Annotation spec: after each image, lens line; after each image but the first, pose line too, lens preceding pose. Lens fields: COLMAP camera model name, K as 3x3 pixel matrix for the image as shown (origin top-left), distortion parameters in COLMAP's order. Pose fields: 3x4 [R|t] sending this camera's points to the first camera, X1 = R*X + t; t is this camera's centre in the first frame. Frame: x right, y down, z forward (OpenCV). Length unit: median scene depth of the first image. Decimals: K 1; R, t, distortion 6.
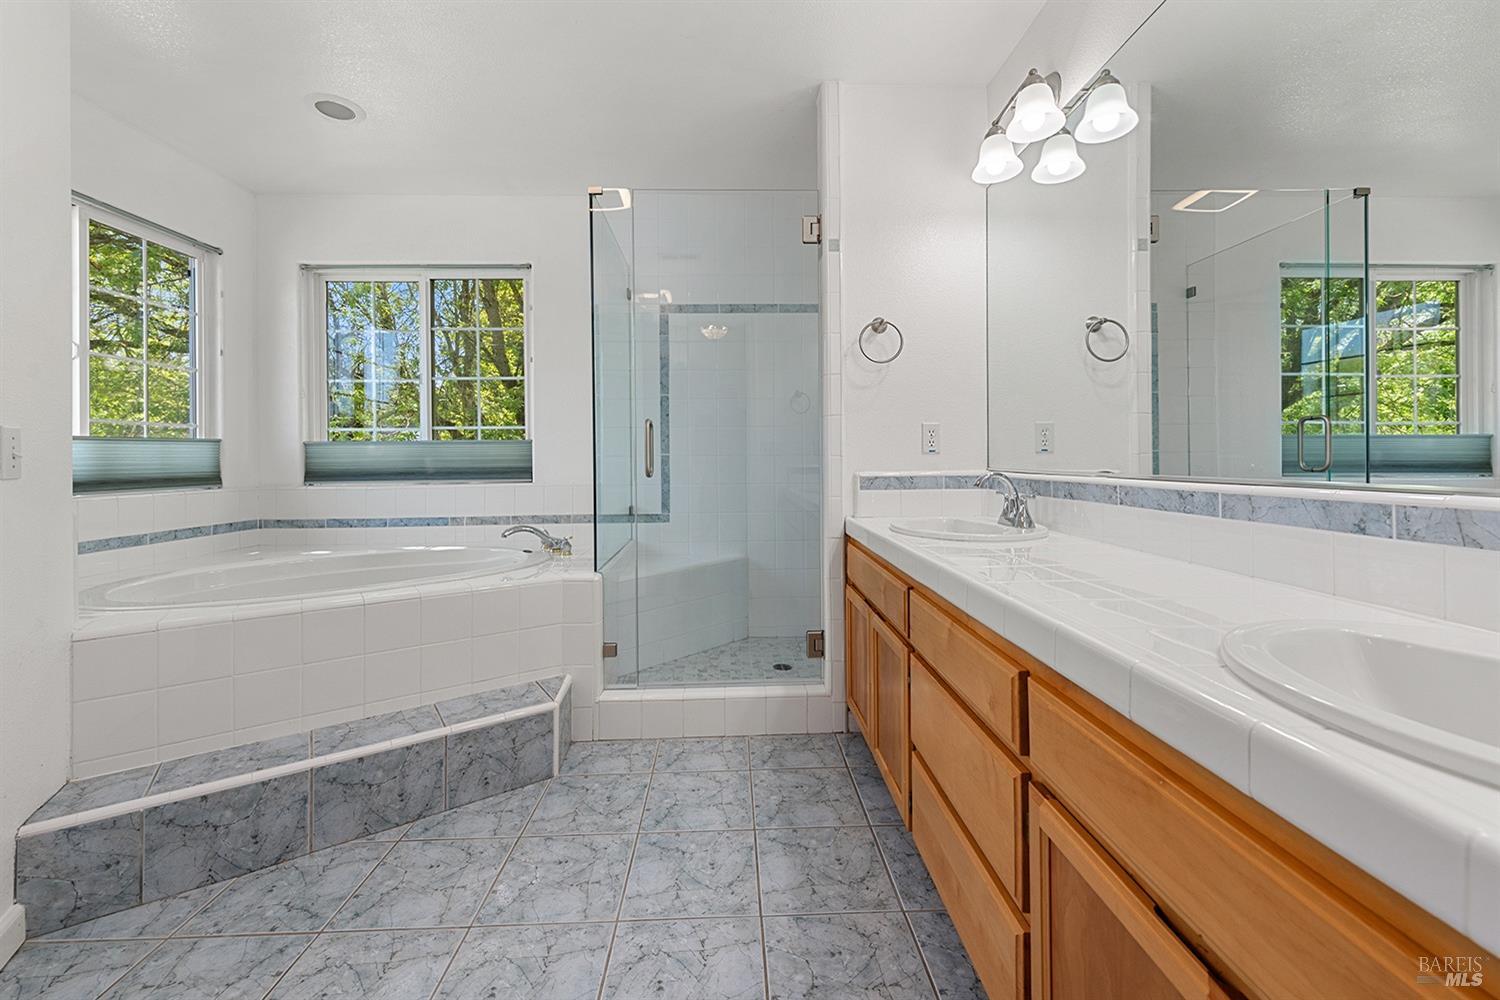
lens RADIAL K [[598.7, 0, 748.9], [0, 598.7, 455.7], [0, 0, 1]] dist [0.010867, -0.000448]
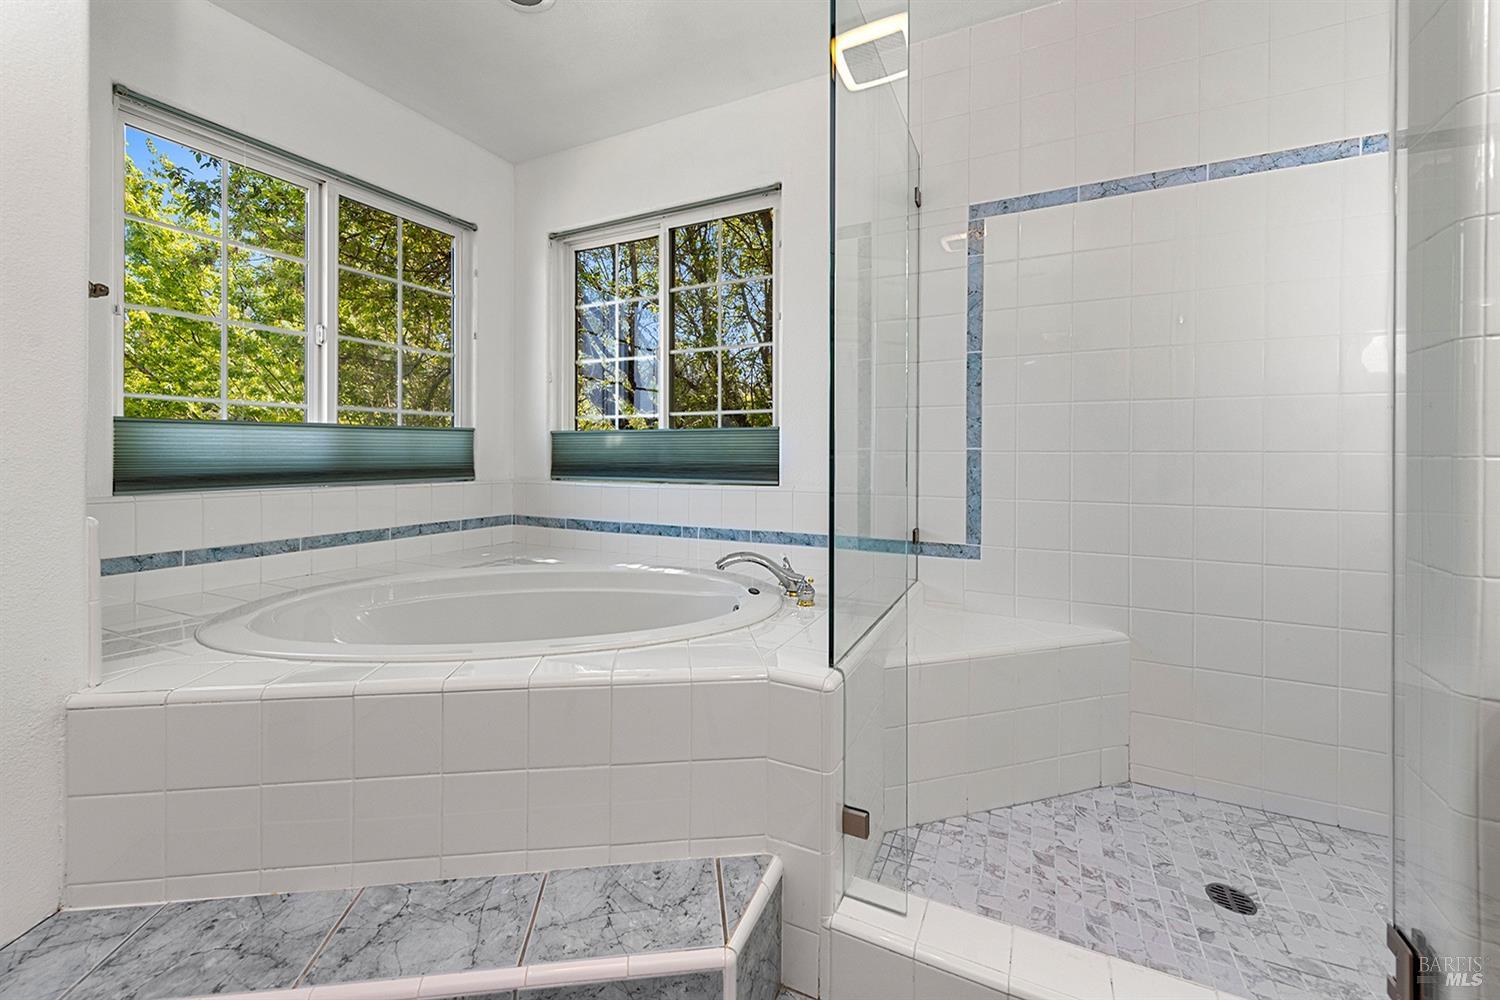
lens RADIAL K [[598.7, 0, 748.9], [0, 598.7, 455.7], [0, 0, 1]] dist [0.010867, -0.000448]
pose [[0.877415, 0.014375, -0.479517, -0.051267], [-0.010630, 0.999888, 0.010524, 0.000965], [0.479614, -0.004136, 0.877470, 0.378705]]
